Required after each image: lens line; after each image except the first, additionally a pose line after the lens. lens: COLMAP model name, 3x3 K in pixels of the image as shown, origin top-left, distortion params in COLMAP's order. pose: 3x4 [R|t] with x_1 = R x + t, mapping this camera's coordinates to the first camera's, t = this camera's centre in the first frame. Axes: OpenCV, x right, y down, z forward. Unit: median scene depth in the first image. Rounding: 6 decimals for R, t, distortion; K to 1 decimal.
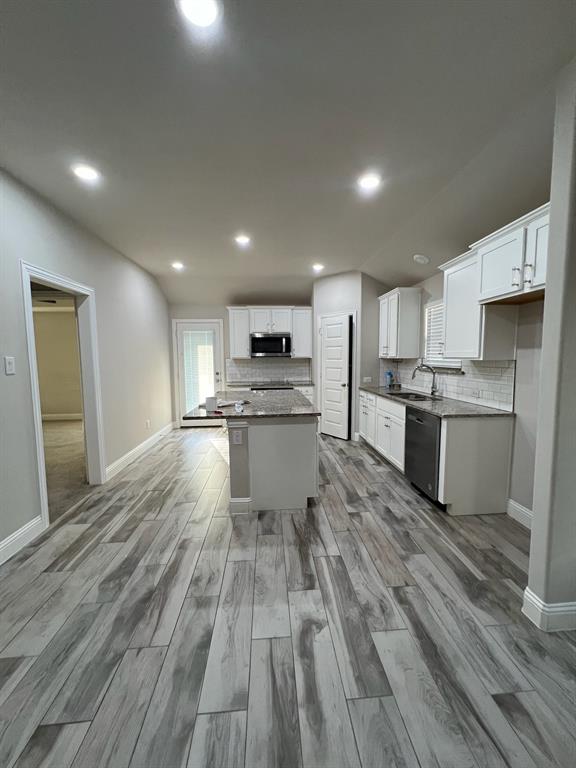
lens RADIAL K [[306.4, 0, 289.3], [0, 306.4, 384.0], [0, 0, 1]] dist [-0.003063, 0.000128]
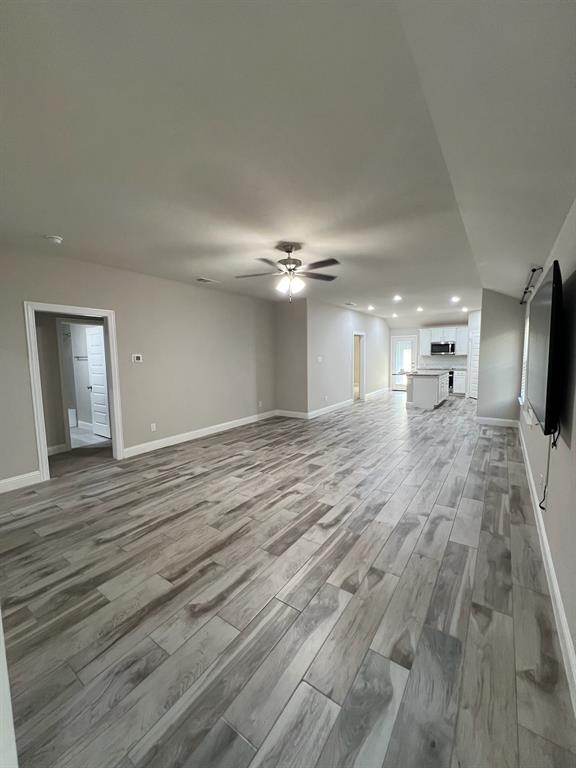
lens RADIAL K [[306.4, 0, 290.4], [0, 306.4, 381.2], [0, 0, 1]] dist [-0.003063, 0.000128]
pose [[0.780668, 0.047345, -0.623151, 0.458163], [-0.044242, 0.998811, 0.020461, 0.090055], [0.623379, 0.011596, 0.781834, -1.218588]]
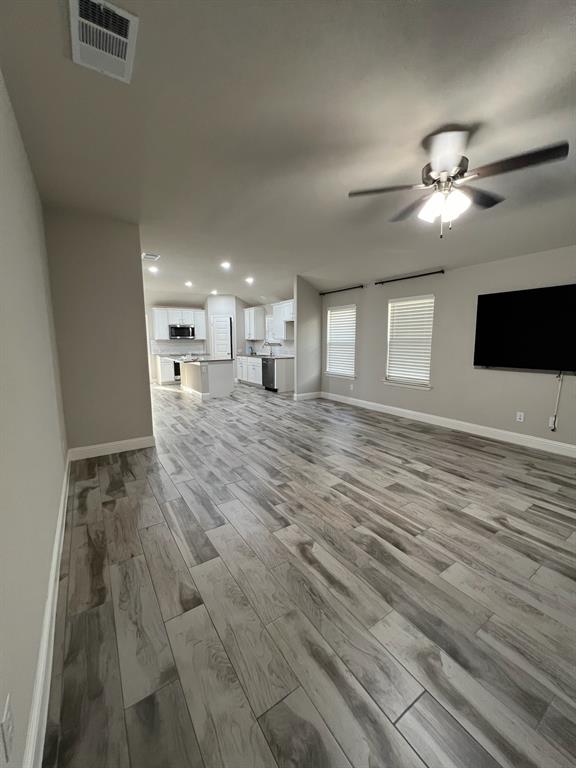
lens RADIAL K [[306.4, 0, 292.9], [0, 306.4, 383.5], [0, 0, 1]] dist [-0.003063, 0.000128]
pose [[0.866199, -0.067623, 0.495103, -0.459279], [0.042128, 0.997156, 0.062489, 0.092152], [-0.497921, -0.033270, 0.866584, -0.921103]]
